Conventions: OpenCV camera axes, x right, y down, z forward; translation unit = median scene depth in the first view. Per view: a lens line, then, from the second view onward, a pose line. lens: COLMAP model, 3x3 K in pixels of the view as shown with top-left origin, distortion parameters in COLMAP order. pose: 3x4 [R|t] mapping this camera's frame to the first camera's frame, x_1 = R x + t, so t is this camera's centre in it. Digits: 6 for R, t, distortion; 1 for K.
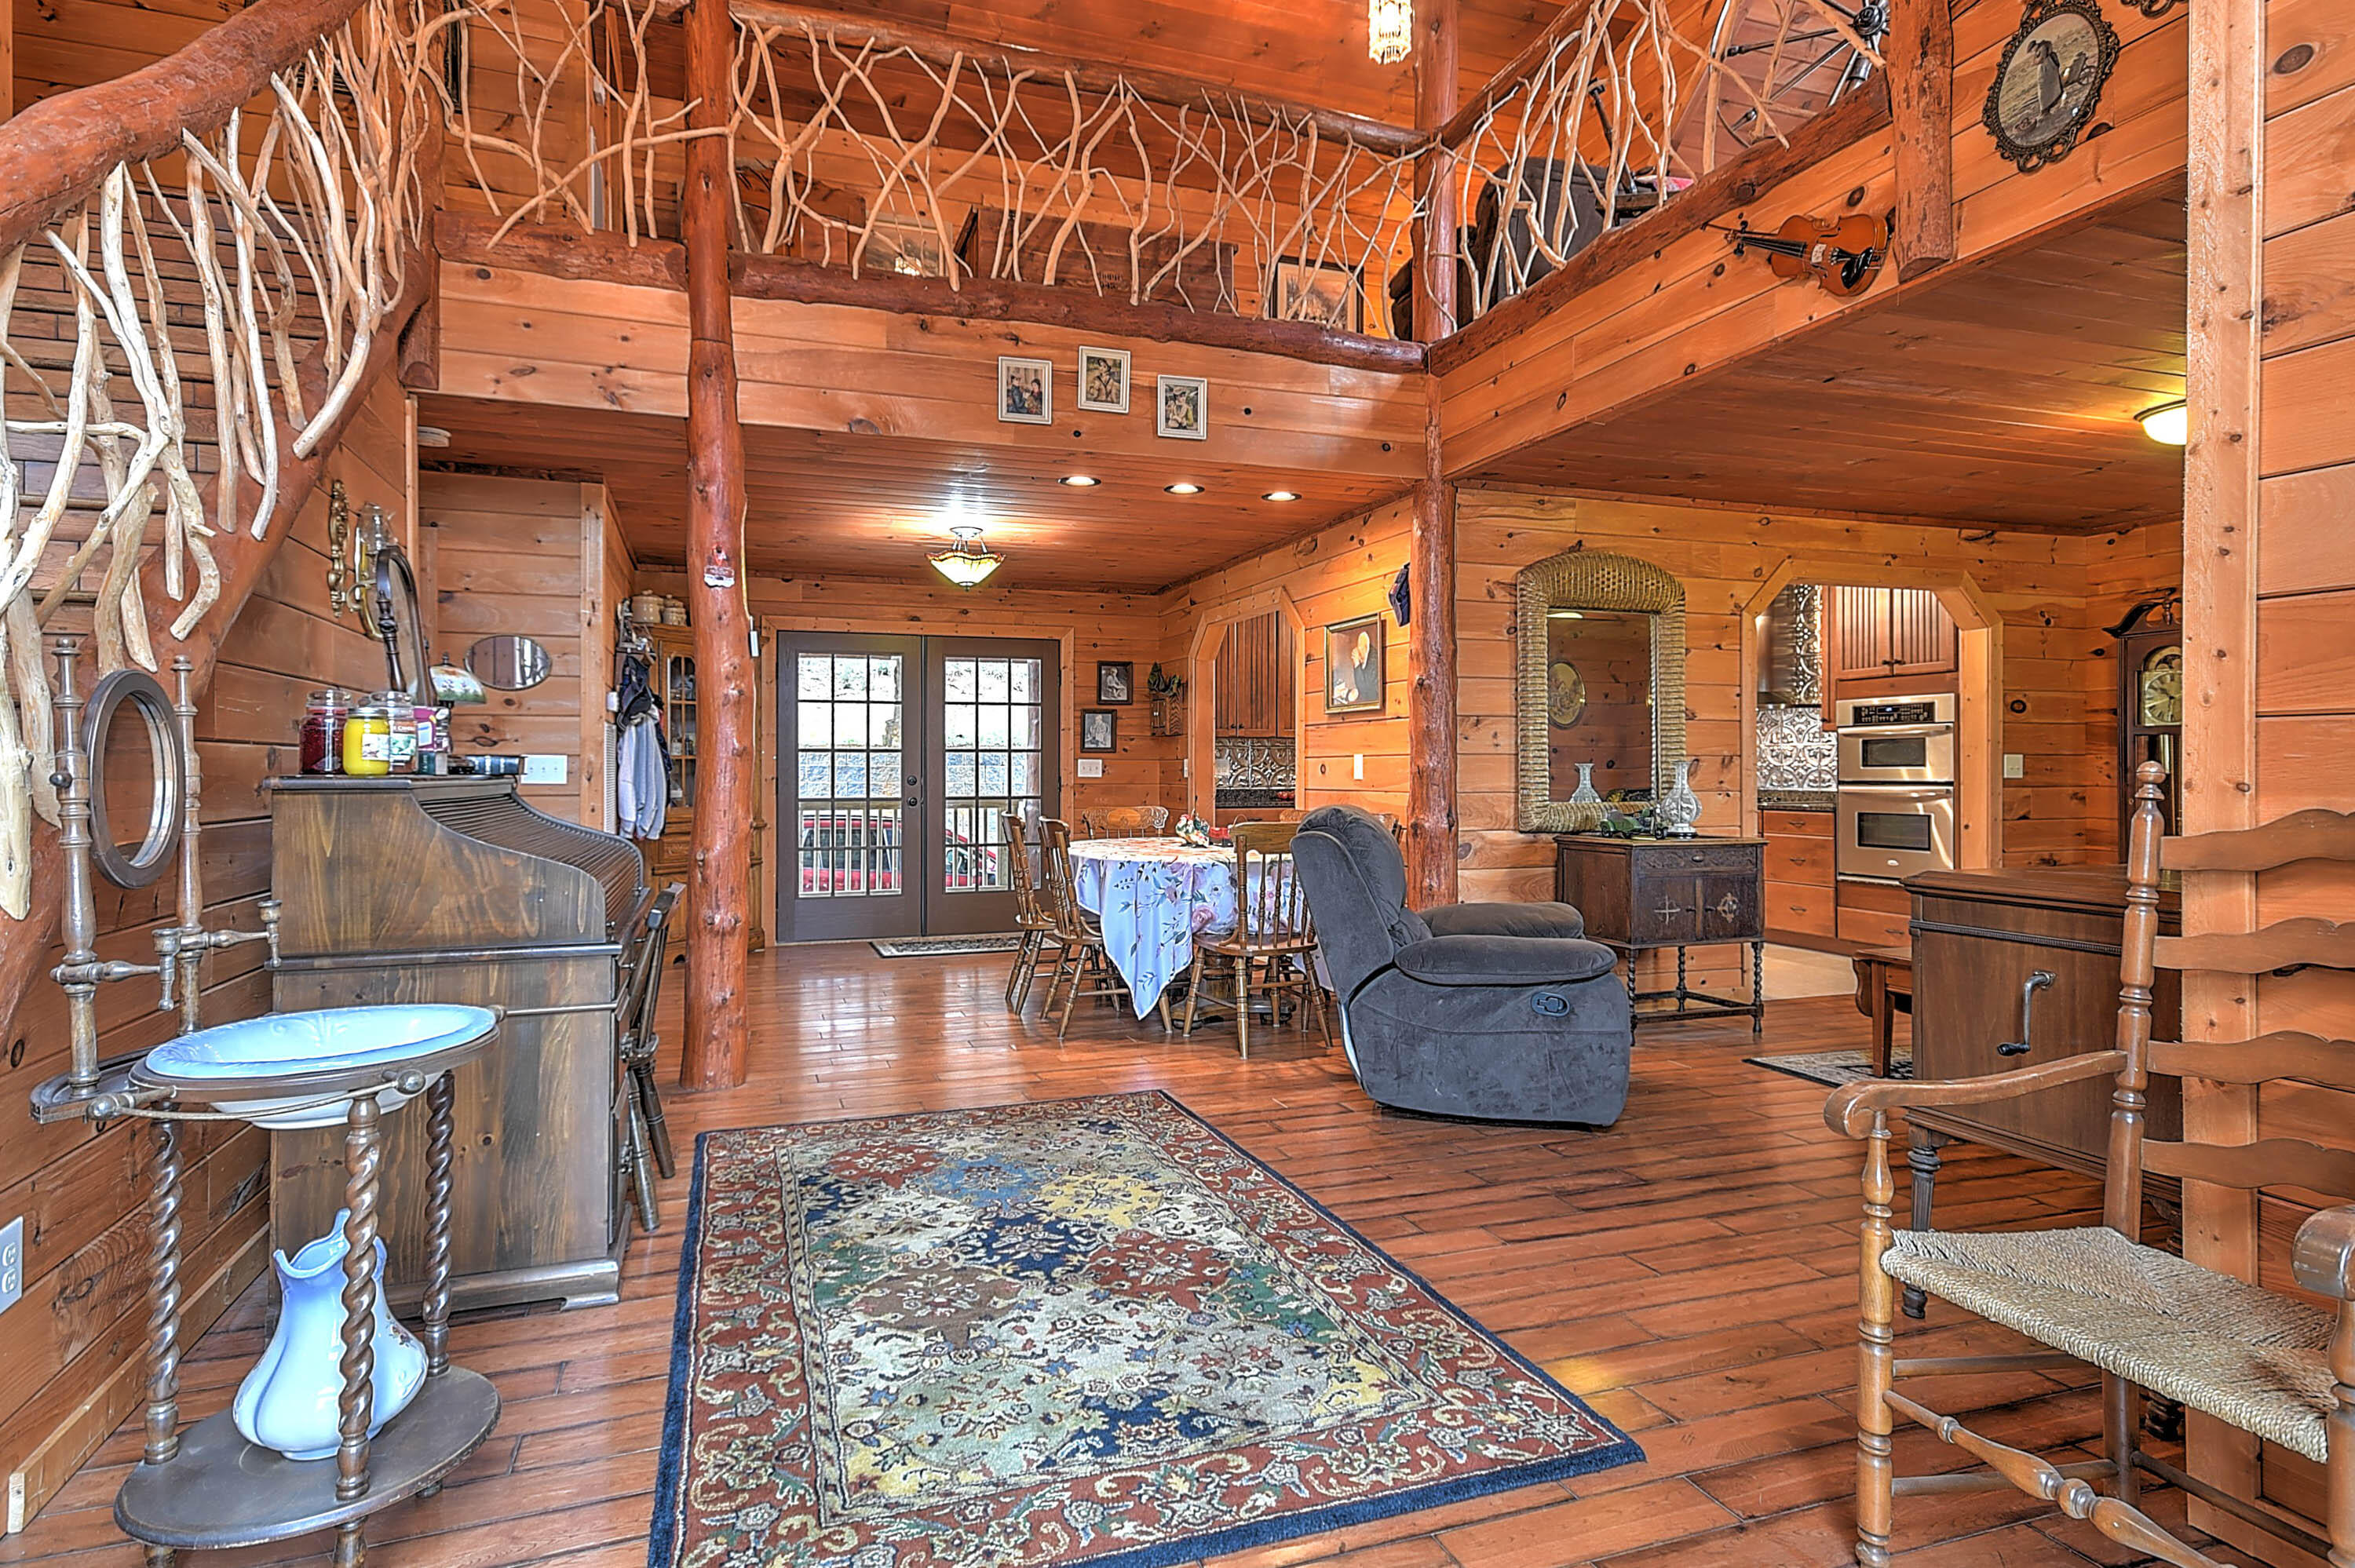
lens RADIAL K [[1186.2, 0, 1163.2], [0, 1186.2, 778.8], [0, 0, 1]] dist [0.022028, -0.000057]
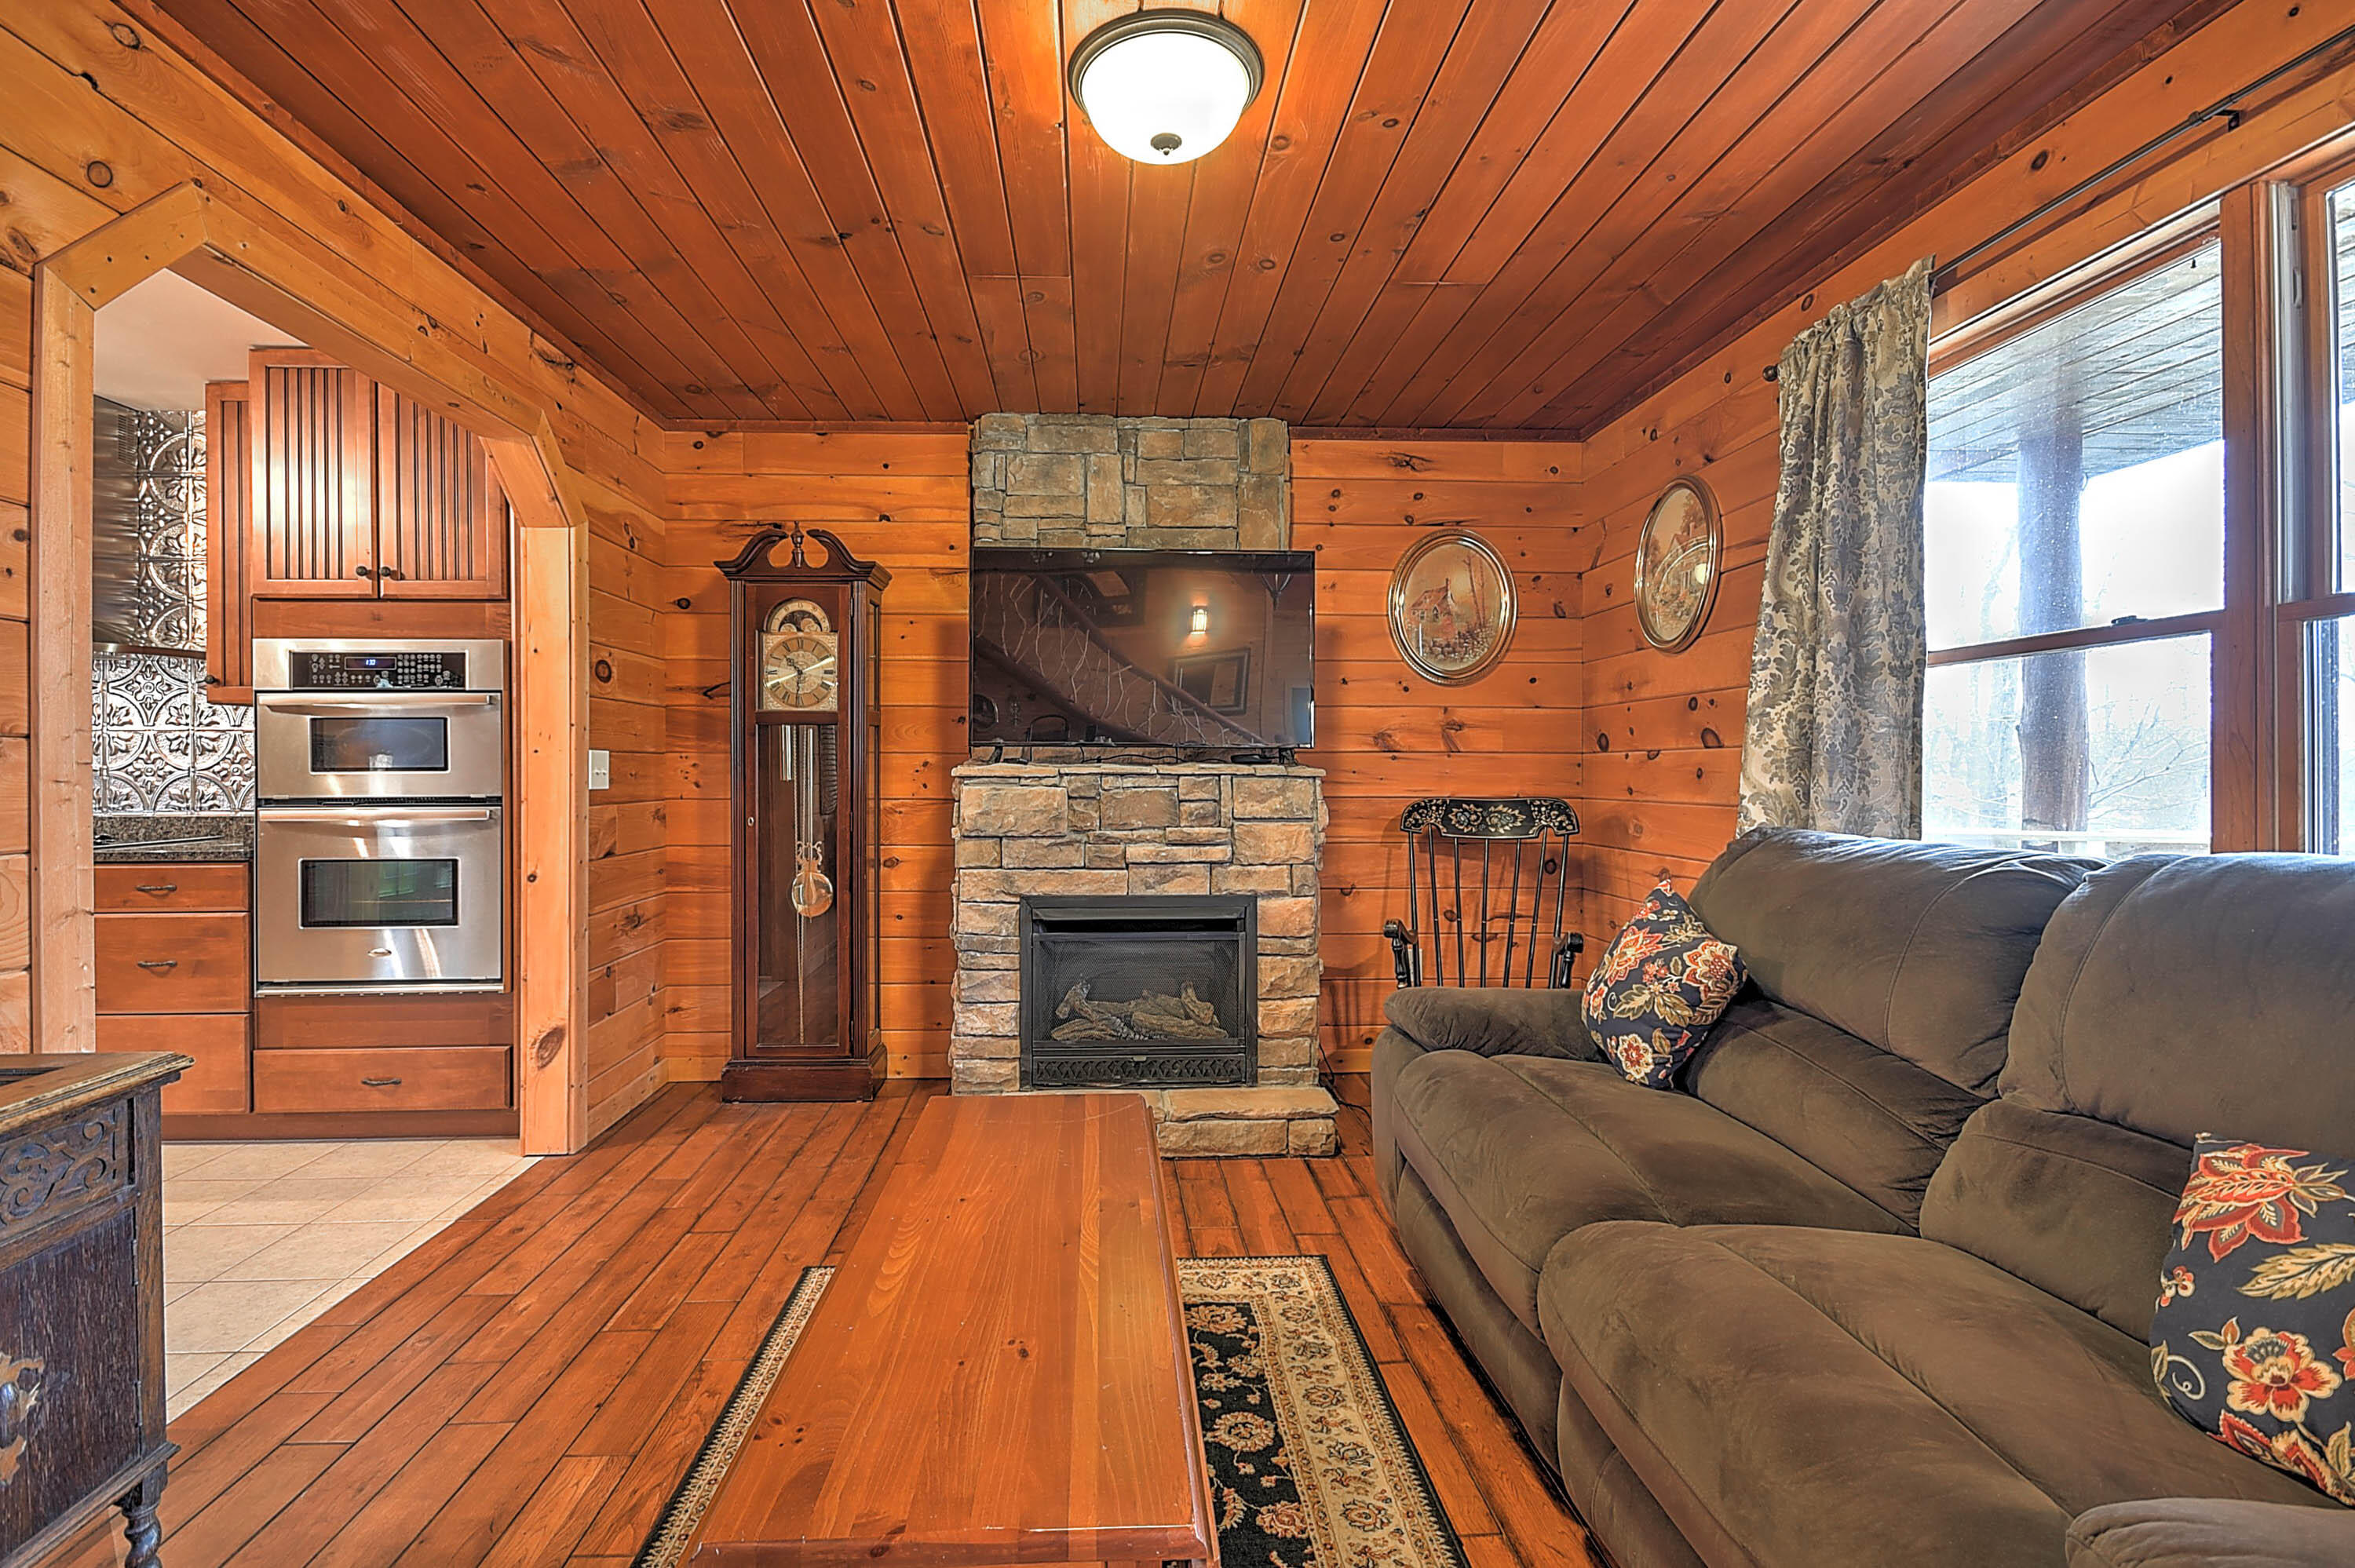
lens RADIAL K [[1052.9, 0, 1119.1], [0, 1052.9, 772.4], [0, 0, 1]] dist [0.009758, -0.000178]
pose [[0.290058, -0.002501, 0.957006, 0.279271], [0.008444, 0.999964, 0.000054, -0.007066], [-0.956972, 0.008065, 0.290069, 0.598904]]
